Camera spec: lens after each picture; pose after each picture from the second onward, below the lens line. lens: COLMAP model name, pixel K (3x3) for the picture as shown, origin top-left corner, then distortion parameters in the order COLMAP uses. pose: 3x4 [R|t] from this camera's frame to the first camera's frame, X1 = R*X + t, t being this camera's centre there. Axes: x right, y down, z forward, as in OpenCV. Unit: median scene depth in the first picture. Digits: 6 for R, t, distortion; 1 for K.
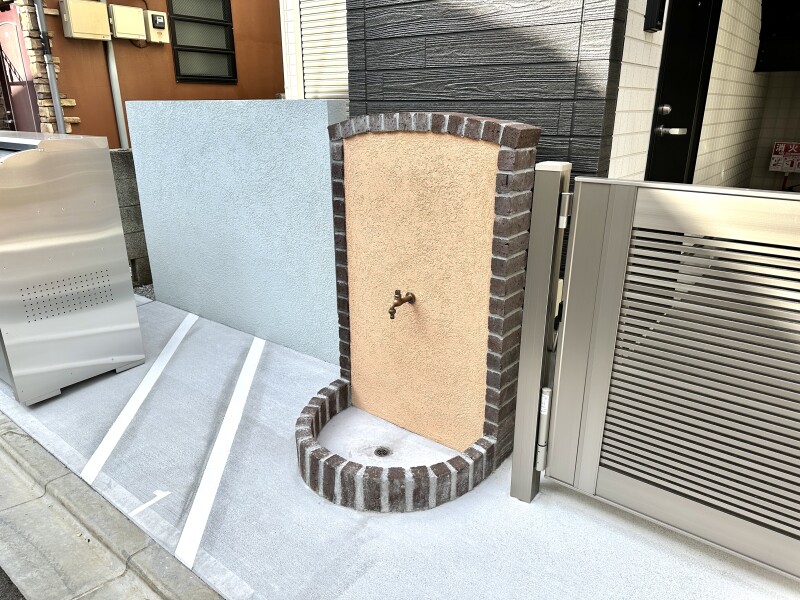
lens RADIAL K [[563.7, 0, 400.0], [0, 563.7, 300.0], [0, 0, 1]] dist [0.002418, 0.001230]
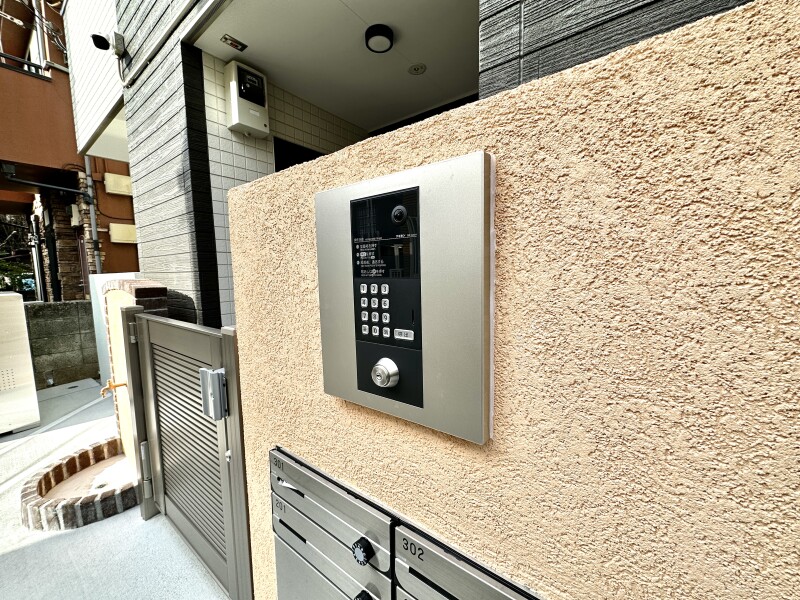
lens RADIAL K [[316.9, 0, 400.0], [0, 316.9, 300.0], [0, 0, 1]] dist [0.000788, 0.000146]
pose [[0.999474, -0.024850, 0.020827, 0.486082], [0.029061, 0.971427, -0.235554, -0.000328], [-0.014379, 0.236035, 0.971638, 0.003658]]
